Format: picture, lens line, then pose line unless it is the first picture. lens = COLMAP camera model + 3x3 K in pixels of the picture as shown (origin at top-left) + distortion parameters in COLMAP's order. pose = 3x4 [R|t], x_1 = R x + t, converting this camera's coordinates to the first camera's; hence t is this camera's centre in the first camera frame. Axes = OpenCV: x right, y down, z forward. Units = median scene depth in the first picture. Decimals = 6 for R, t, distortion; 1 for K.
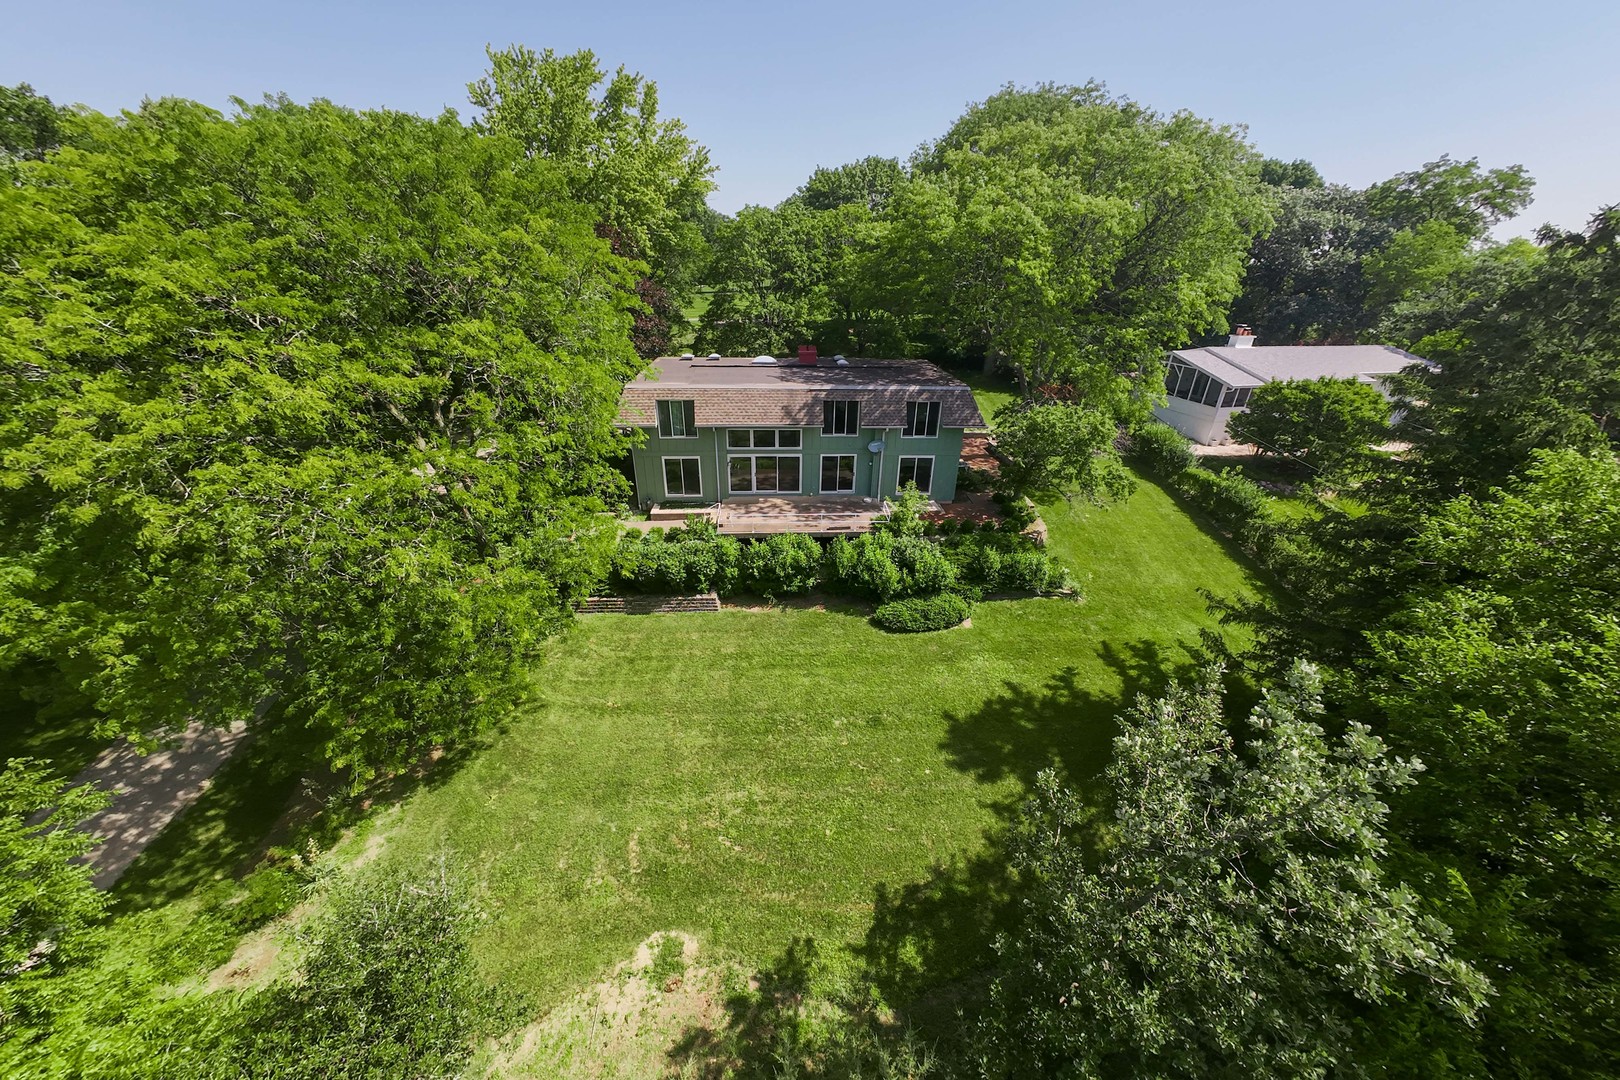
lens RADIAL K [[539.8, 0, 807.8], [0, 539.8, 570.5], [0, 0, 1]] dist [0.009510, 0.000018]
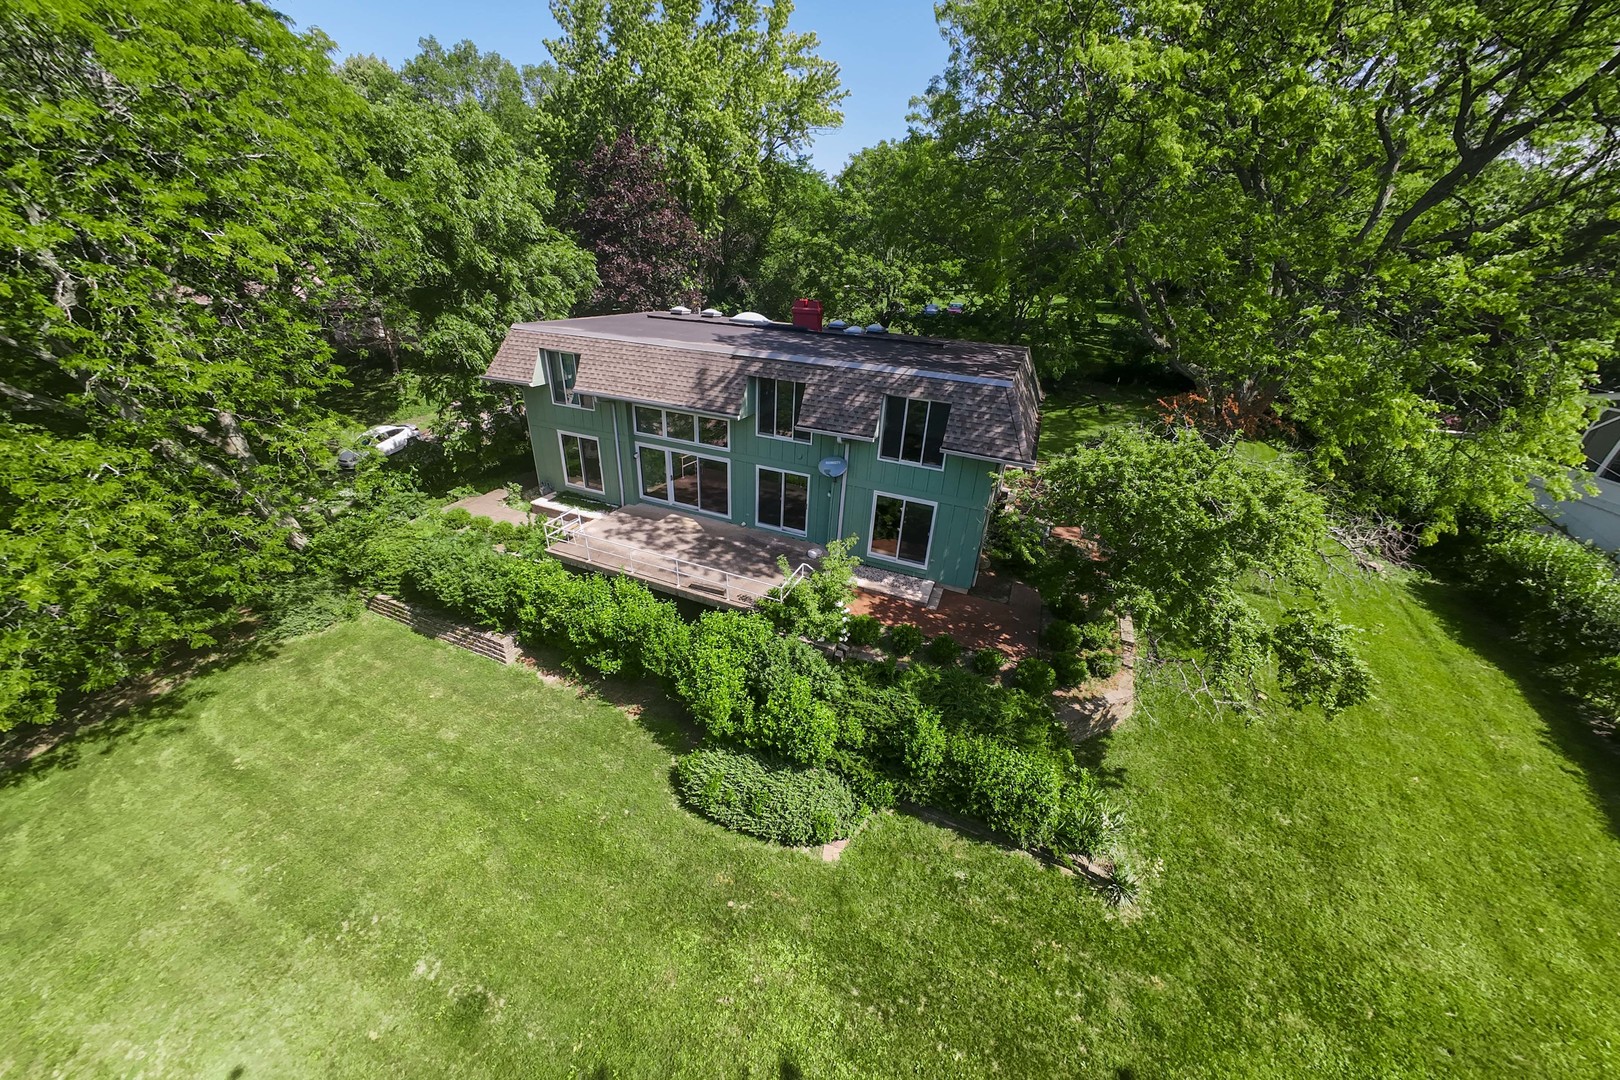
lens RADIAL K [[539.8, 0, 807.8], [0, 539.8, 570.5], [0, 0, 1]] dist [0.009510, 0.000018]
pose [[0.897498, 0.242014, -0.368681, 0.352774], [-0.249586, 0.967953, 0.027816, -0.135952], [0.363598, 0.067053, 0.929140, 0.473988]]
